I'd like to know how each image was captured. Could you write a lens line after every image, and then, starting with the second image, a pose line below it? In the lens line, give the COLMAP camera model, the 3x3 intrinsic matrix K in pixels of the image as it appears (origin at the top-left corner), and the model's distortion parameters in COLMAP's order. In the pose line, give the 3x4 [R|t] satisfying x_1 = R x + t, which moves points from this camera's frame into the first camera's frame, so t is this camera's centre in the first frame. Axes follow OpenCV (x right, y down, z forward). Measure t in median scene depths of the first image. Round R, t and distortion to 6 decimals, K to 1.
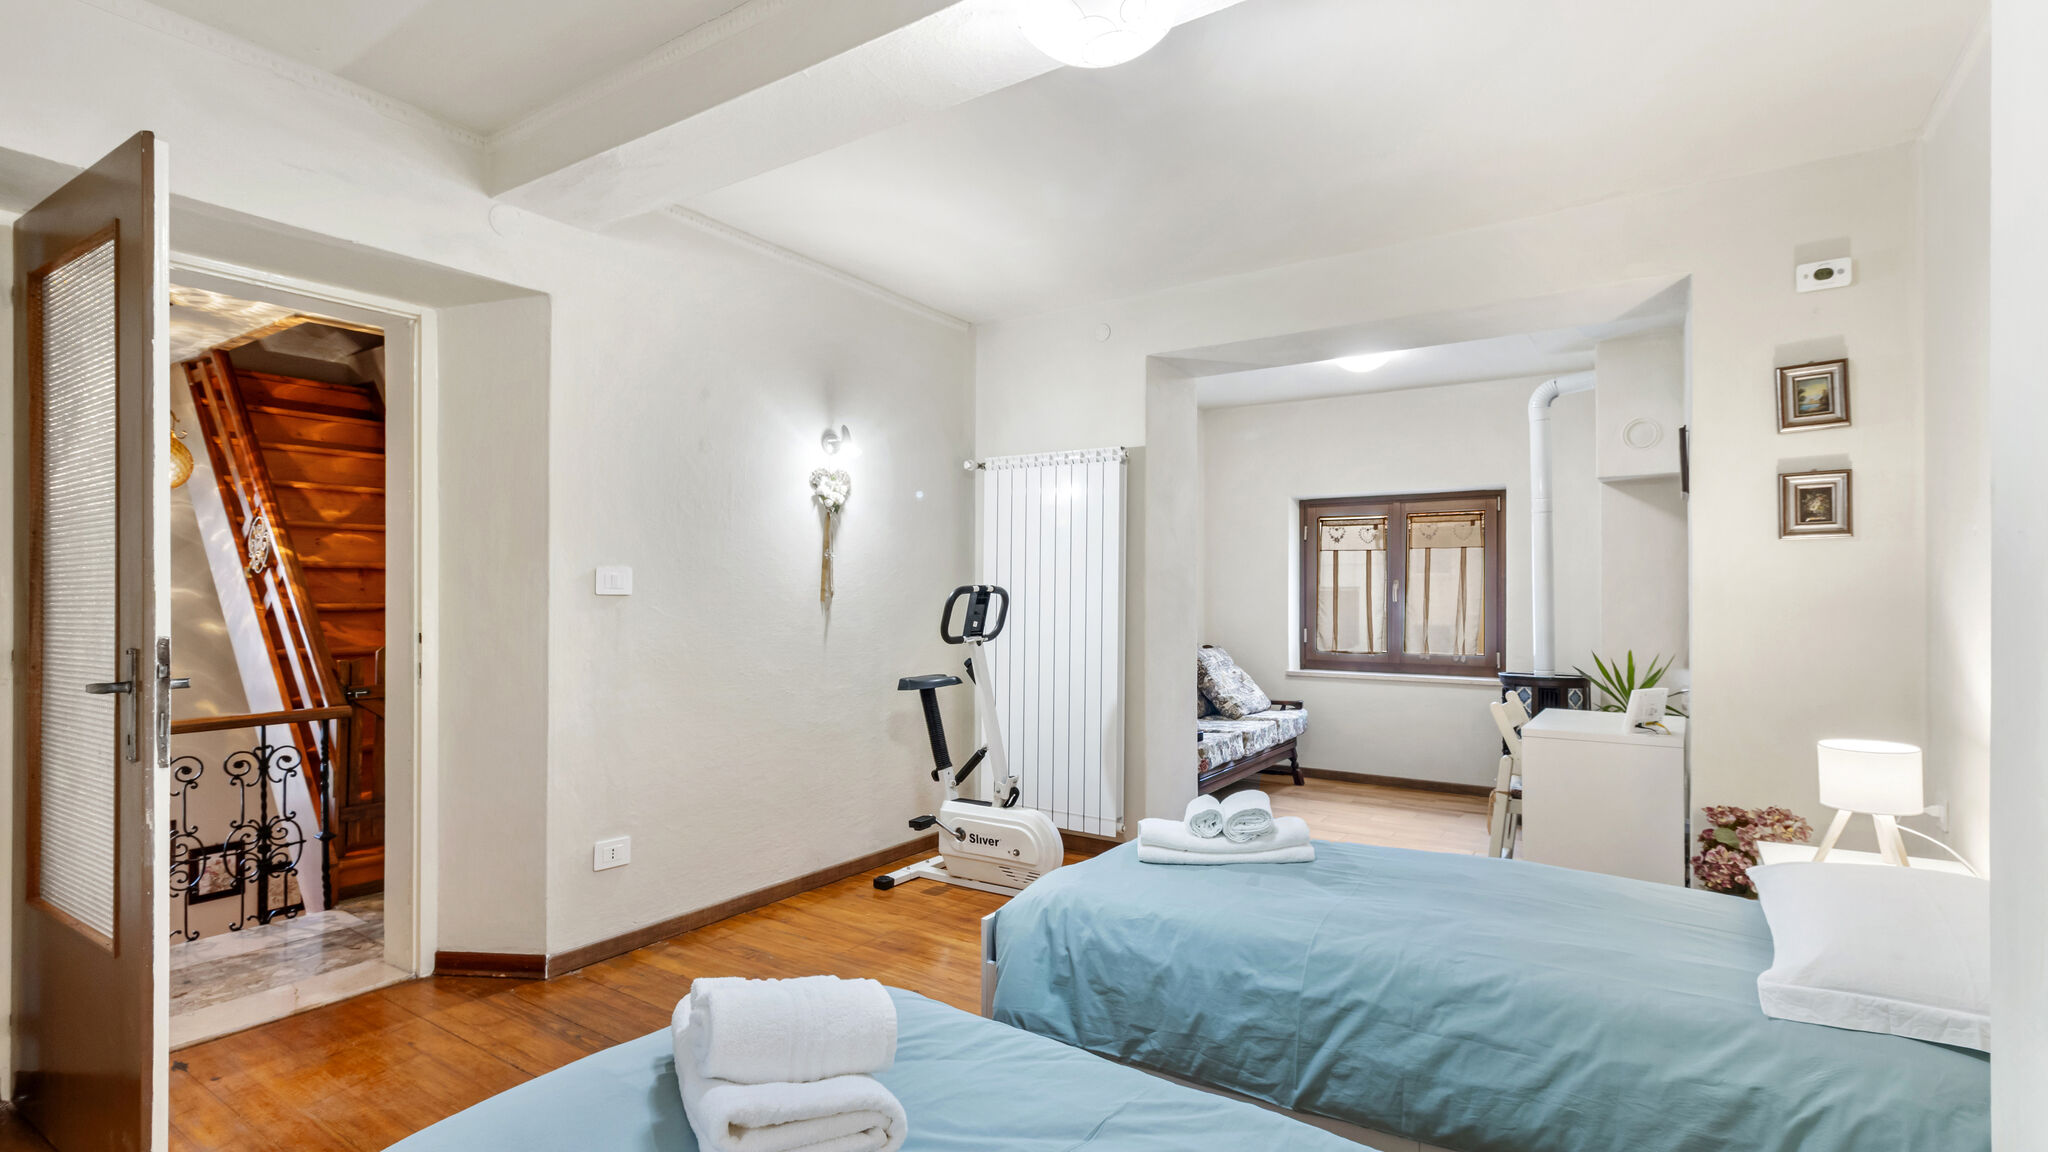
lens RADIAL K [[977.9, 0, 1036.8], [0, 977.9, 597.9], [0, 0, 1]] dist [0.008590, 0.000968]
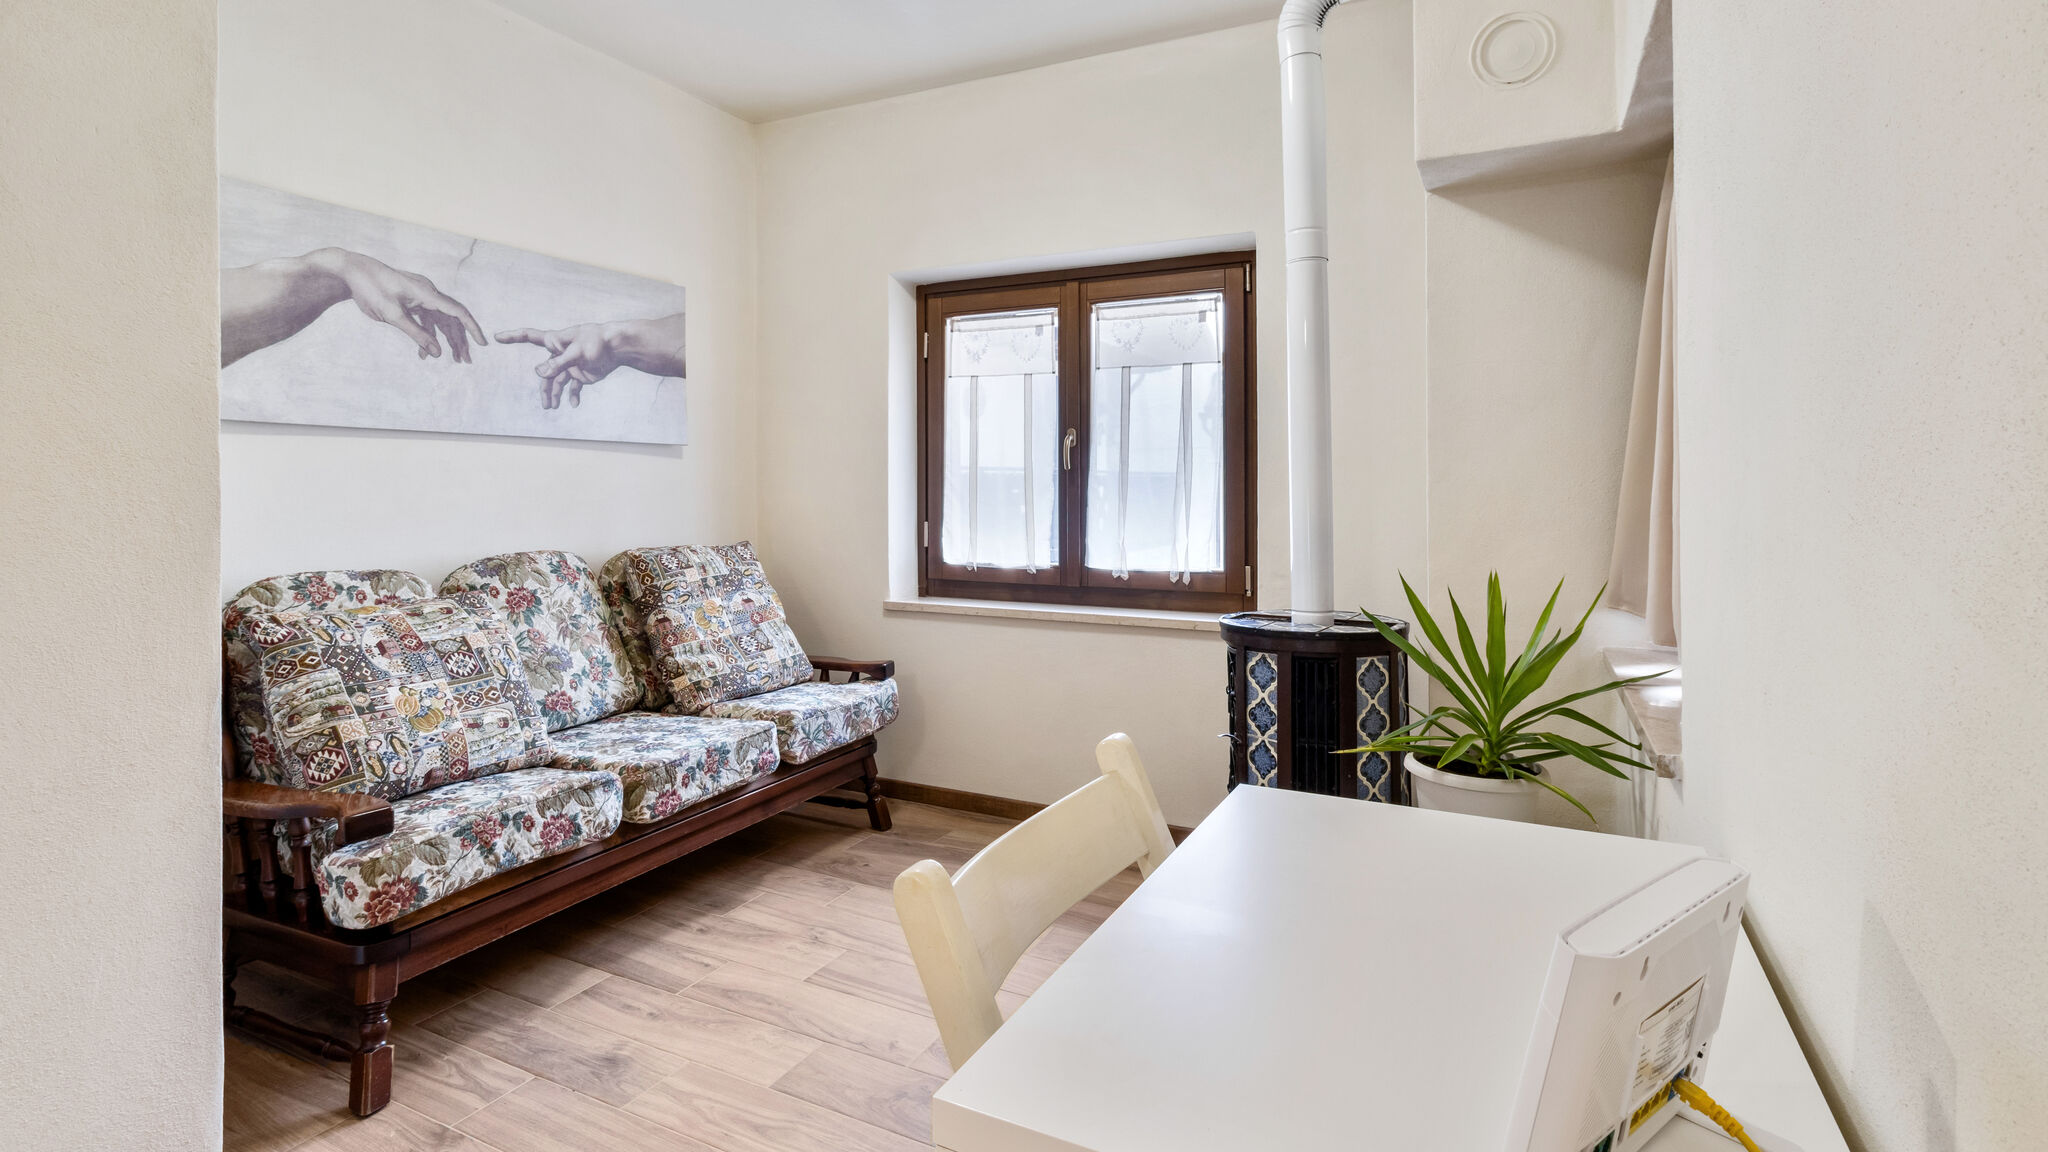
lens RADIAL K [[954.3, 0, 1069.9], [0, 954.3, 487.5], [0, 0, 1]] dist [0.000733, 0.000440]
pose [[0.987113, 0.002229, 0.160007, 0.449913], [-0.001438, 0.999986, -0.005061, 0.025157], [-0.160016, 0.004766, 0.987103, 0.777807]]
